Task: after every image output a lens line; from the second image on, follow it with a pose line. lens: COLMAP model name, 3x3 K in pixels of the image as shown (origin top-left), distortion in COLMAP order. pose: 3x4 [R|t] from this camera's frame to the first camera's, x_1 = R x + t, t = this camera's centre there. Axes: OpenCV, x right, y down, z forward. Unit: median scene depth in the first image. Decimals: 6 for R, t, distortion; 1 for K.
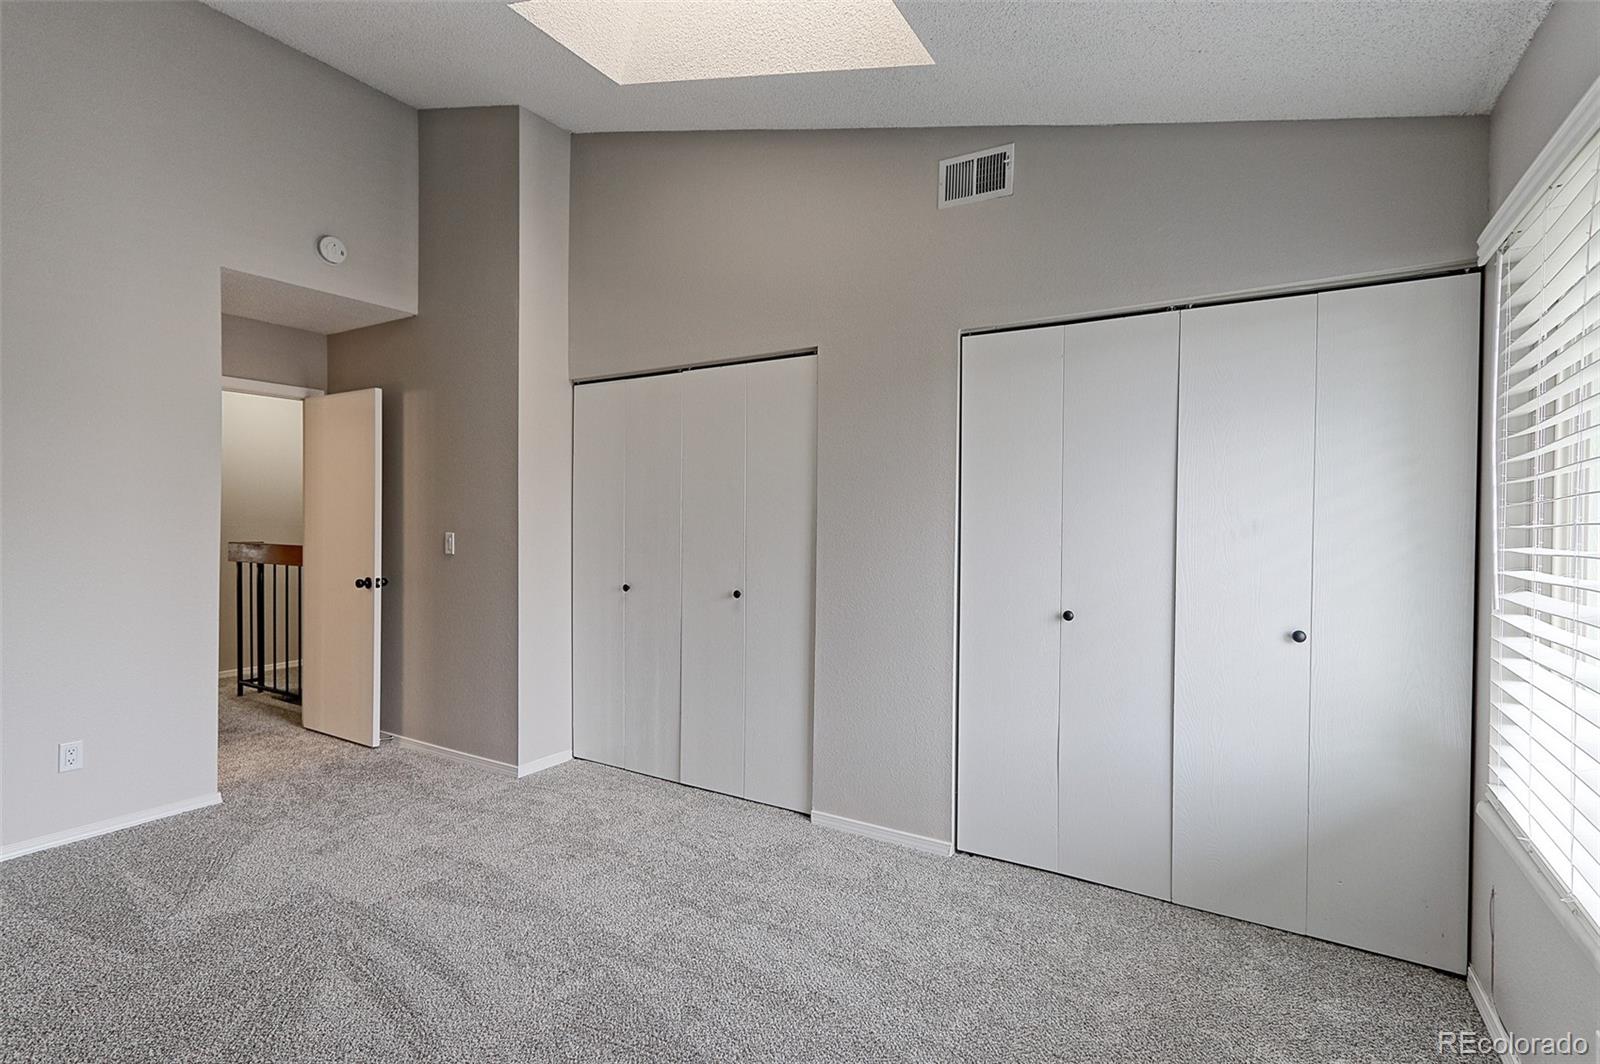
lens RADIAL K [[748.9, 0, 799.3], [0, 748.9, 520.1], [0, 0, 1]] dist [0.002690, 0.003059]
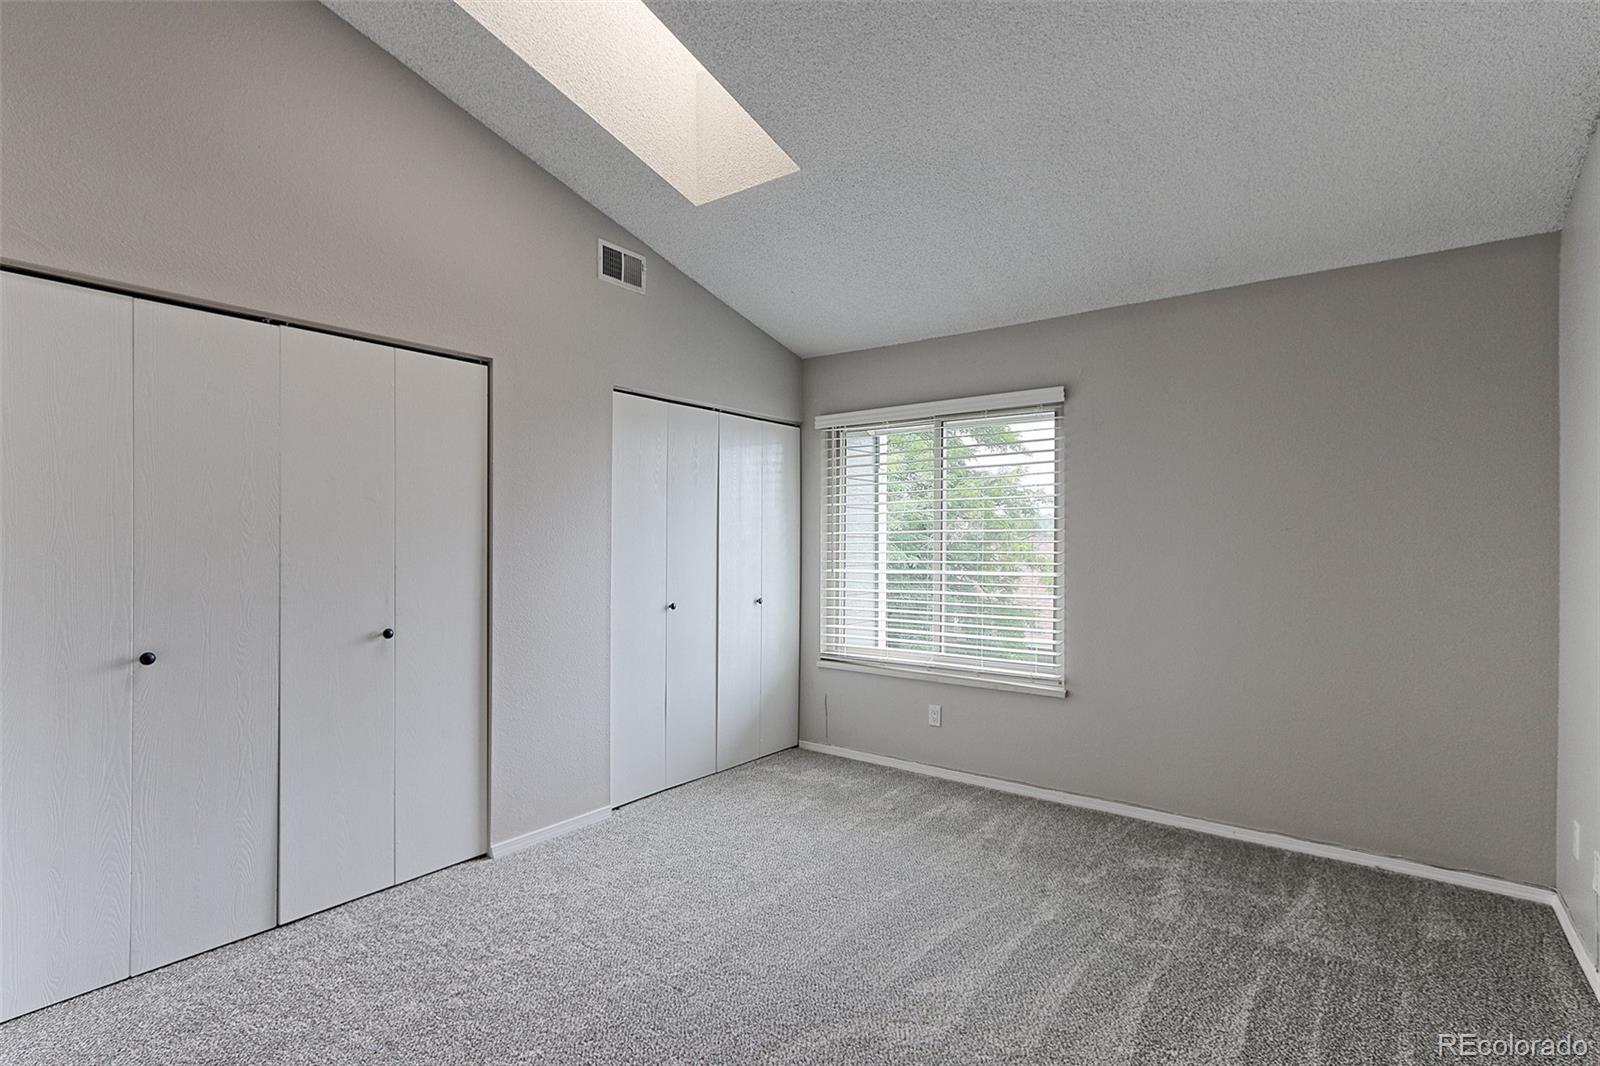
lens RADIAL K [[748.9, 0, 796.5], [0, 748.9, 543.4], [0, 0, 1]] dist [0.002690, 0.003059]
pose [[0.115009, -0.007328, 0.993337, -0.974170], [0.002377, 0.999972, 0.007101, -0.002285], [-0.993362, 0.001544, 0.115023, 0.560778]]
